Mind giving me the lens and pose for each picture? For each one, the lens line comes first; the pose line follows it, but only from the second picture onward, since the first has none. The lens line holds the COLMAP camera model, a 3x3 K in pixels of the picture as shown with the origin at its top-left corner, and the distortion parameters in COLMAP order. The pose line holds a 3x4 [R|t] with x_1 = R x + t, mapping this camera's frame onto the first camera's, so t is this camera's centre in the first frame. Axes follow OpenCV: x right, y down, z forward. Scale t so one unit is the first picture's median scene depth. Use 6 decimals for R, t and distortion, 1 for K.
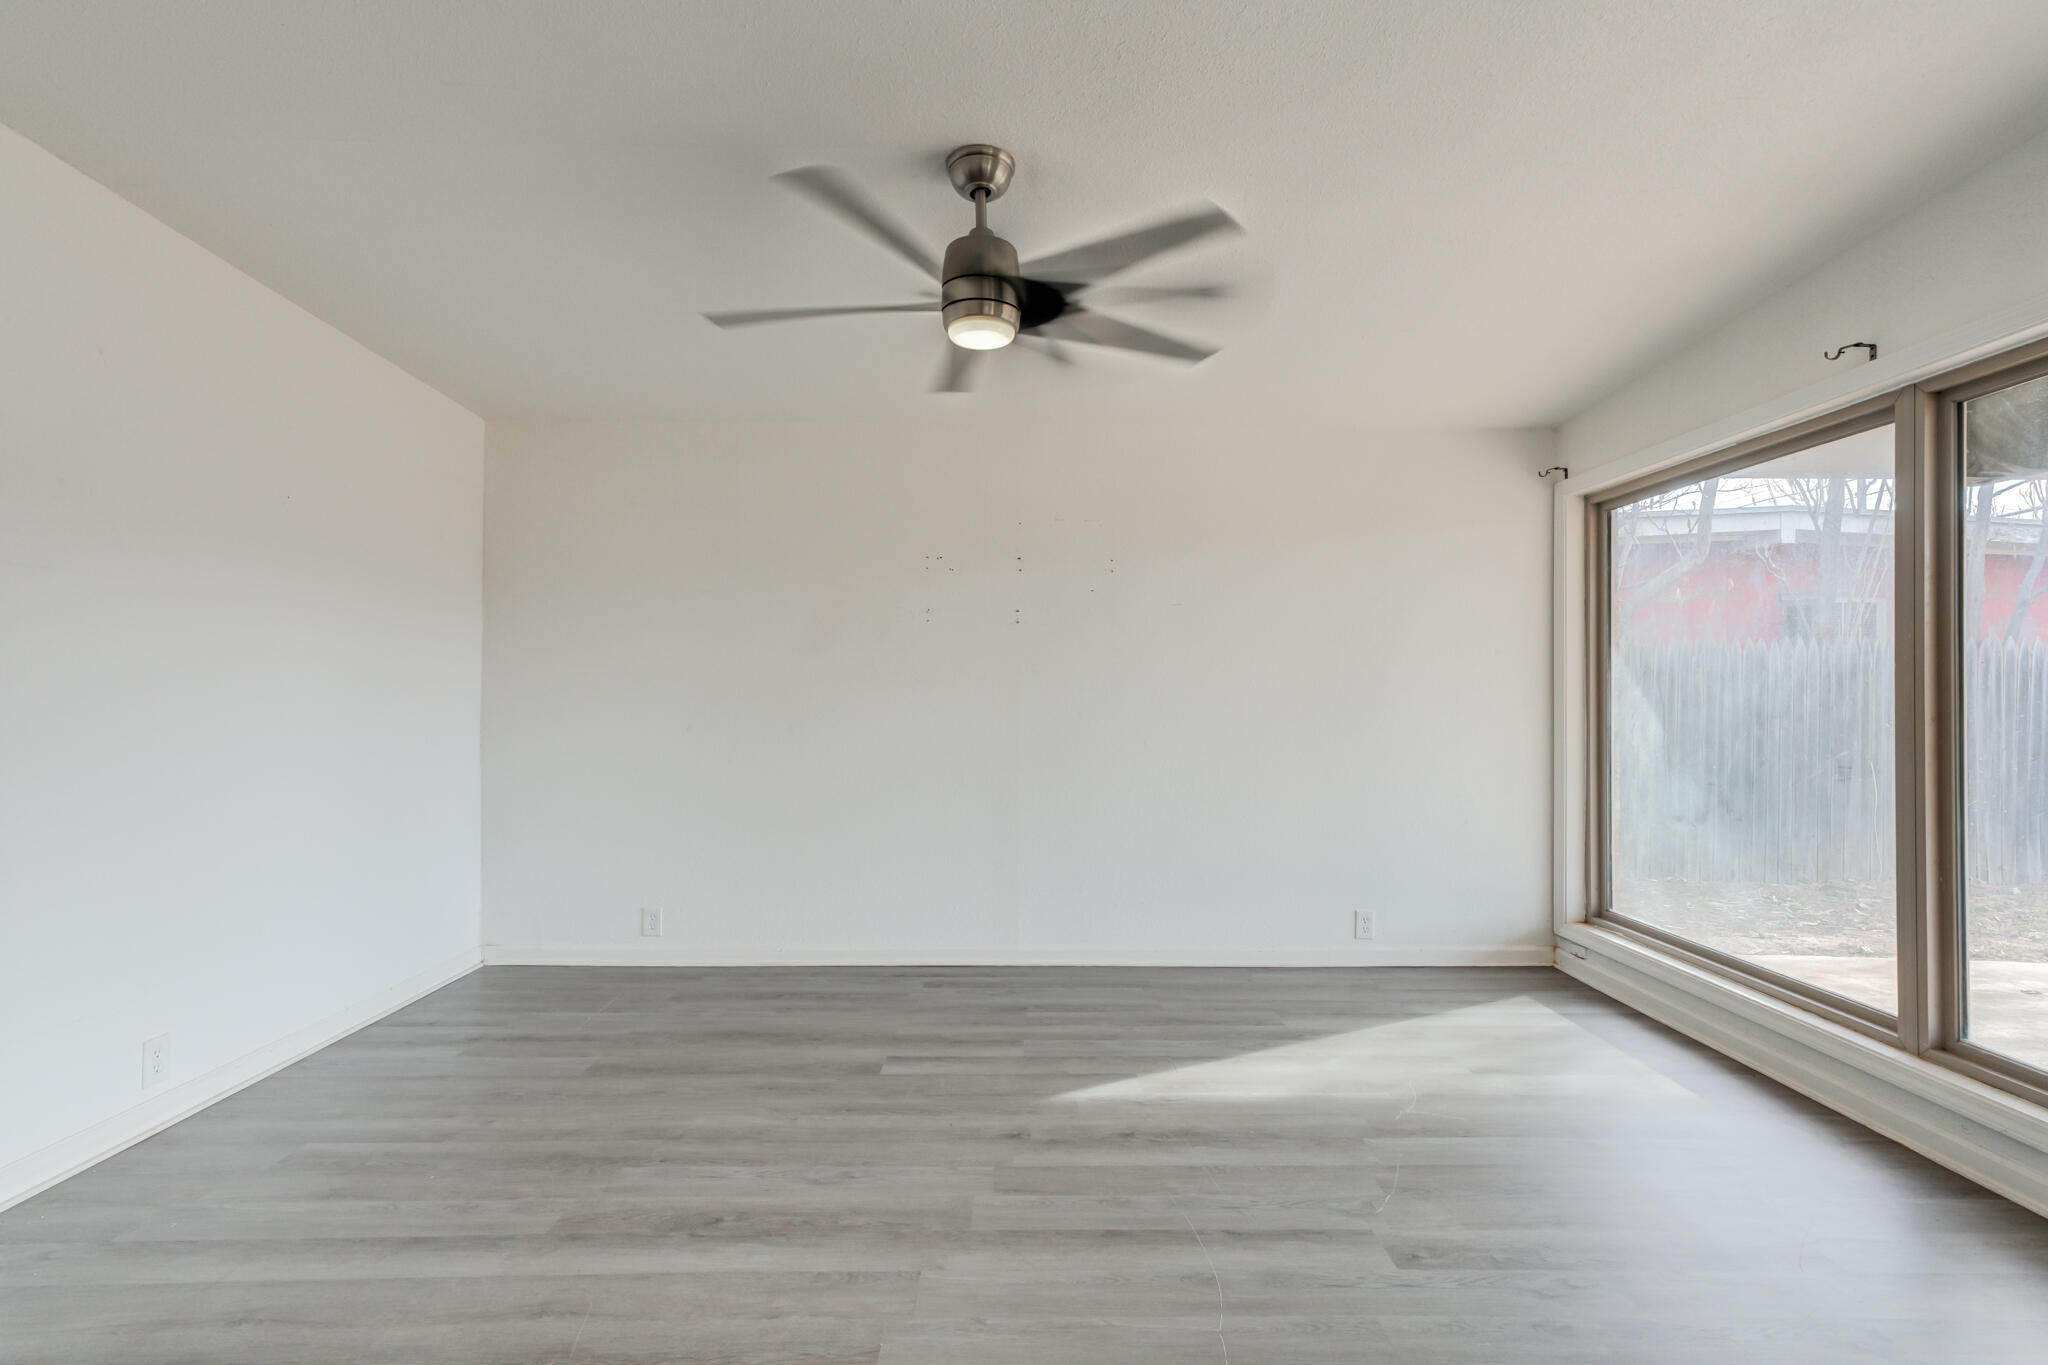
lens RADIAL K [[1009.6, 0, 1037.4], [0, 1009.6, 674.5], [0, 0, 1]] dist [-0.002275, 0.011137]
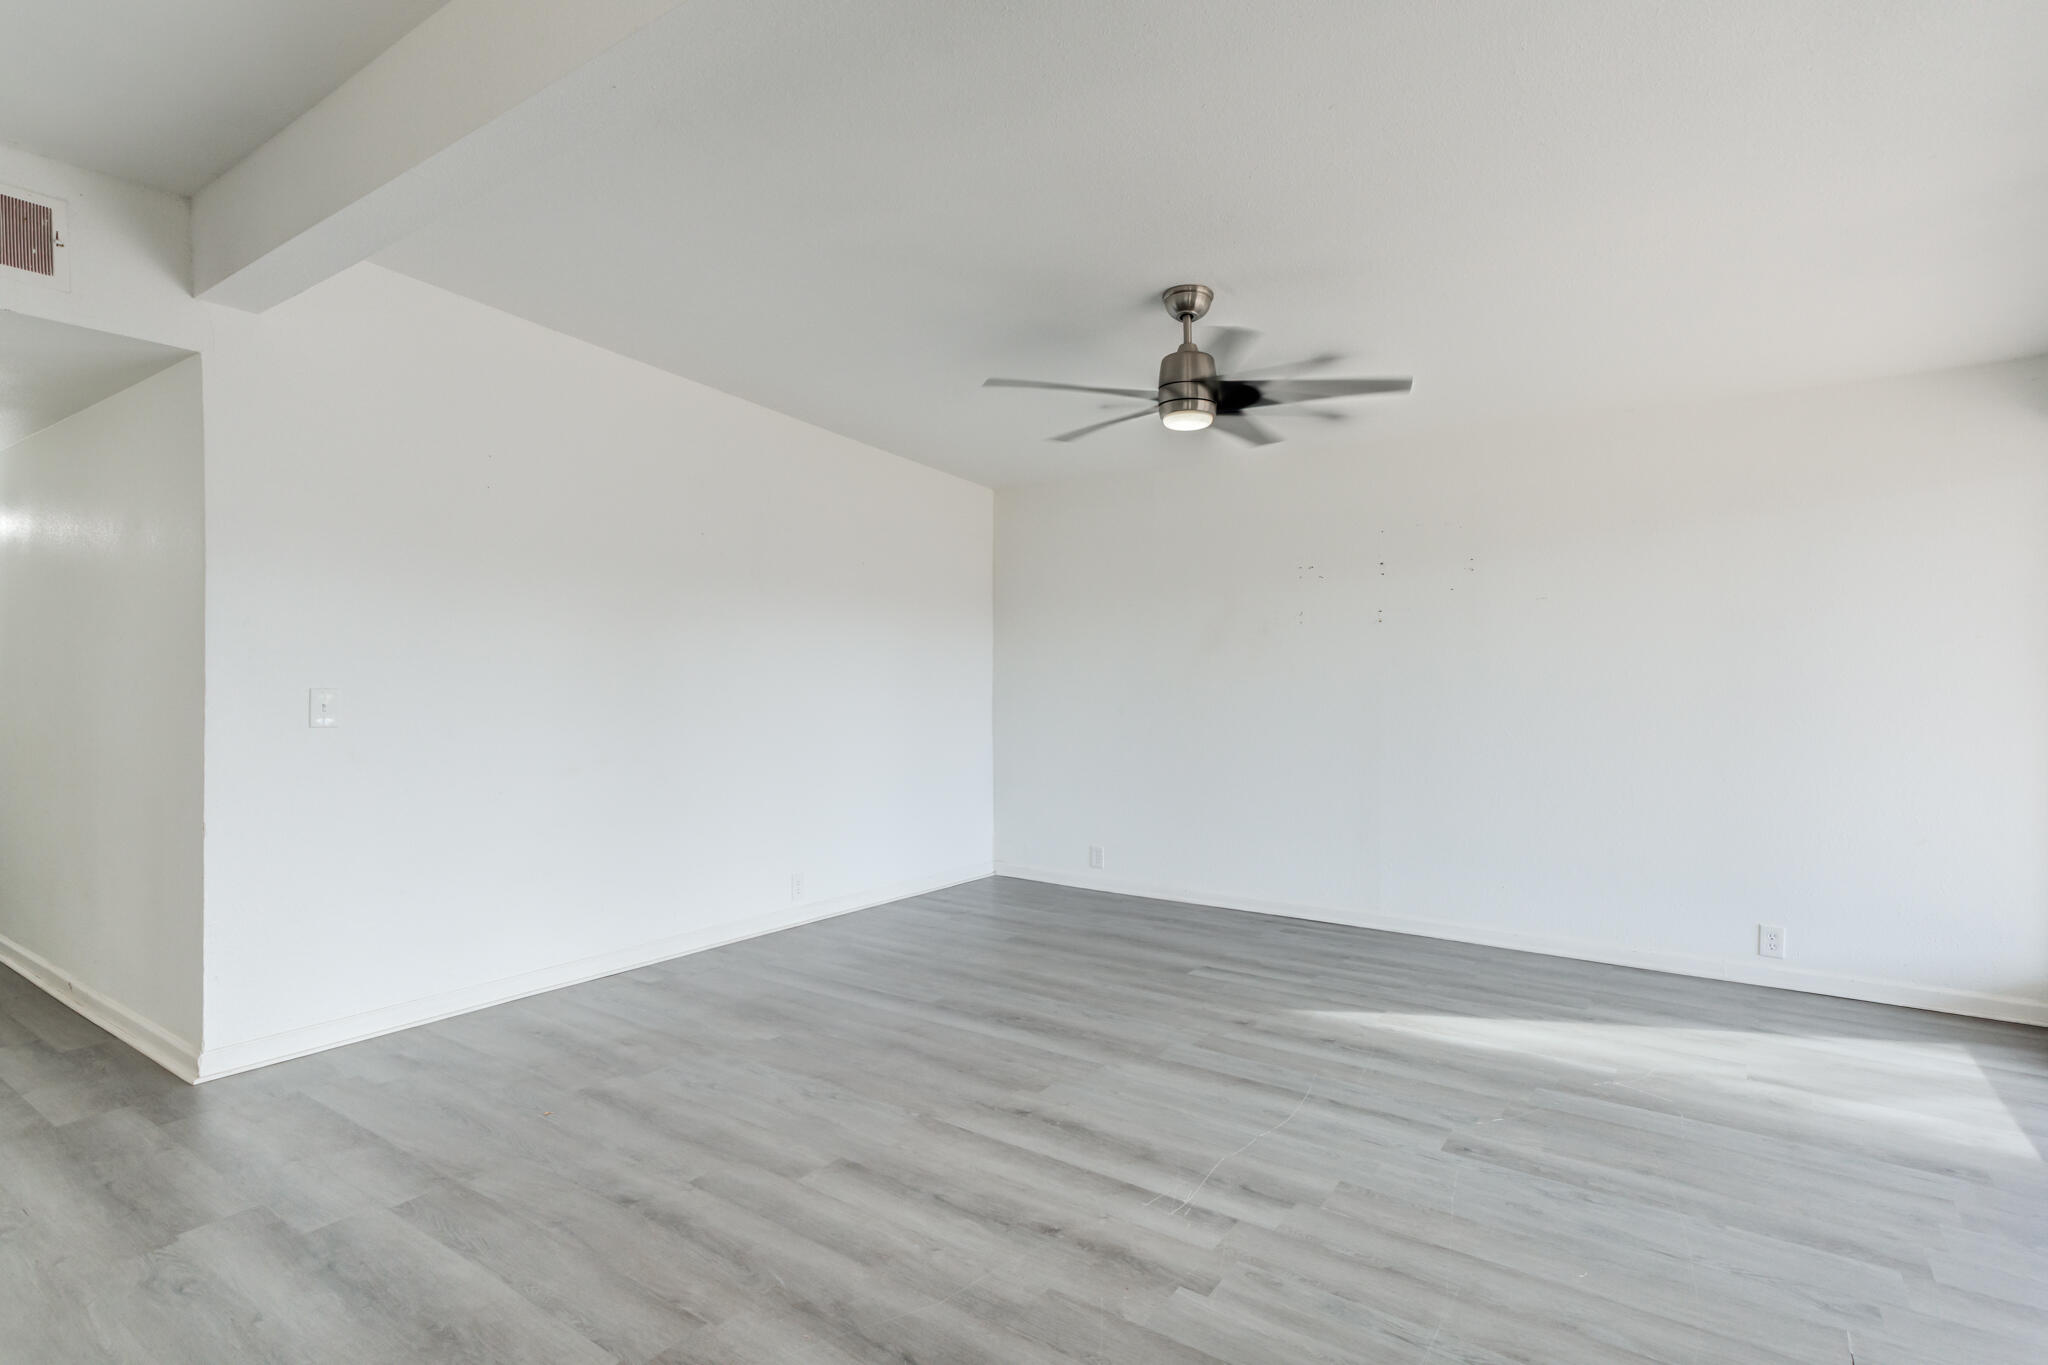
lens RADIAL K [[1027.4, 0, 1011.0], [0, 1027.4, 689.5], [0, 0, 1]] dist [-0.000941, 0.001034]
pose [[0.806864, 0.005798, -0.590709, 0.445369], [0.007179, 0.999782, 0.019620, -0.003314], [0.590694, -0.020071, 0.806646, -0.208325]]
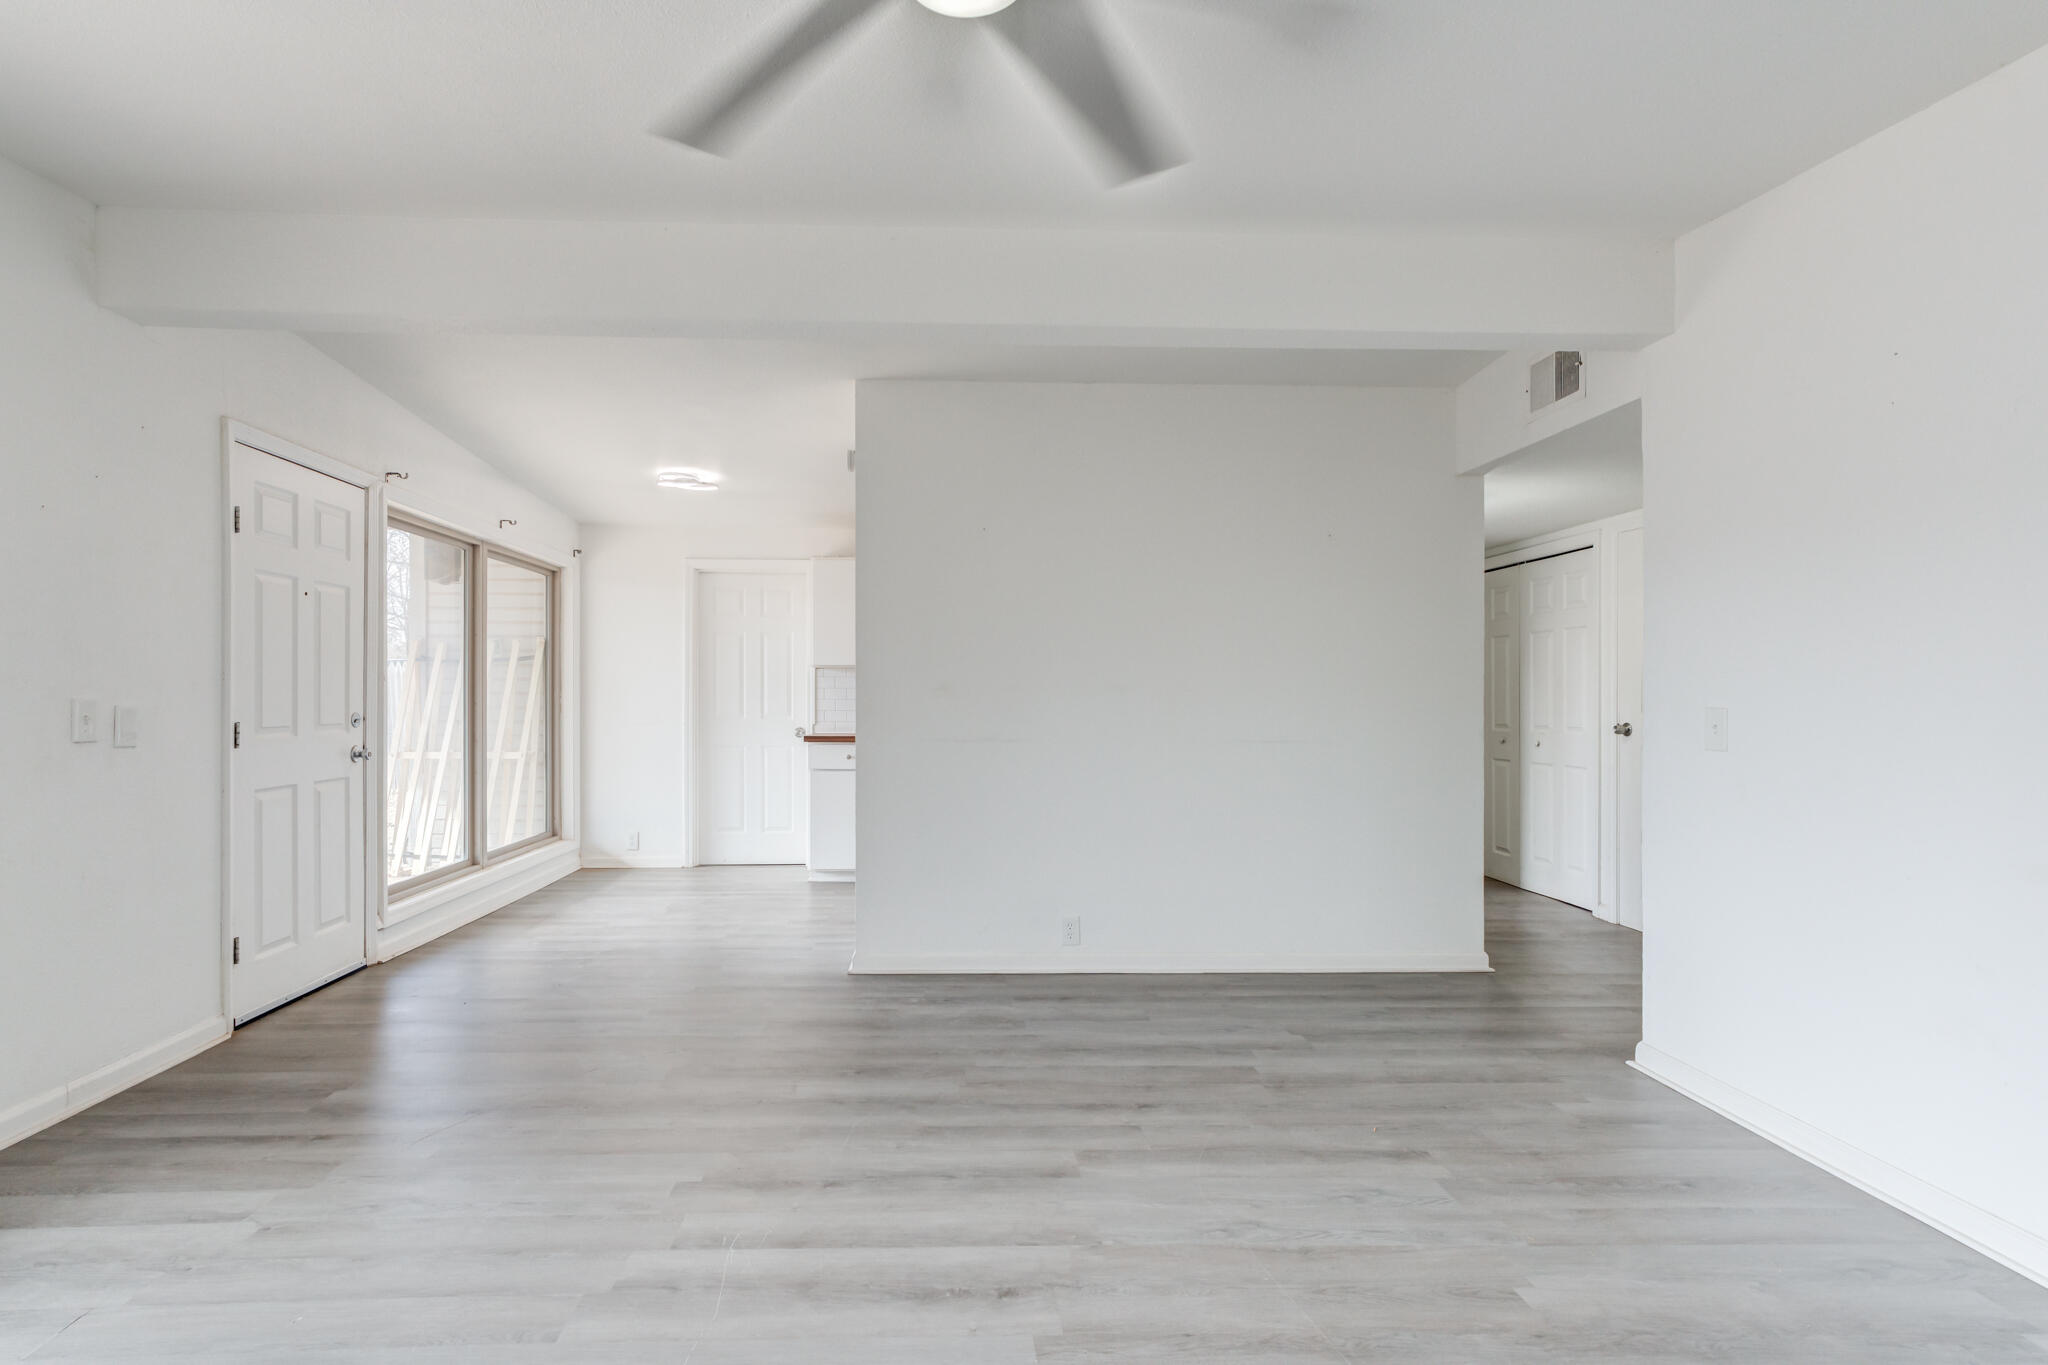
lens RADIAL K [[1020.3, 0, 948.4], [0, 1020.3, 693.6], [0, 0, 1]] dist [-0.000726, 0.014480]
pose [[-0.999972, -0.007259, -0.001847, -0.036639], [-0.007237, 0.999907, -0.011591, 0.016503], [0.001931, -0.011577, -0.999931, 1.164109]]
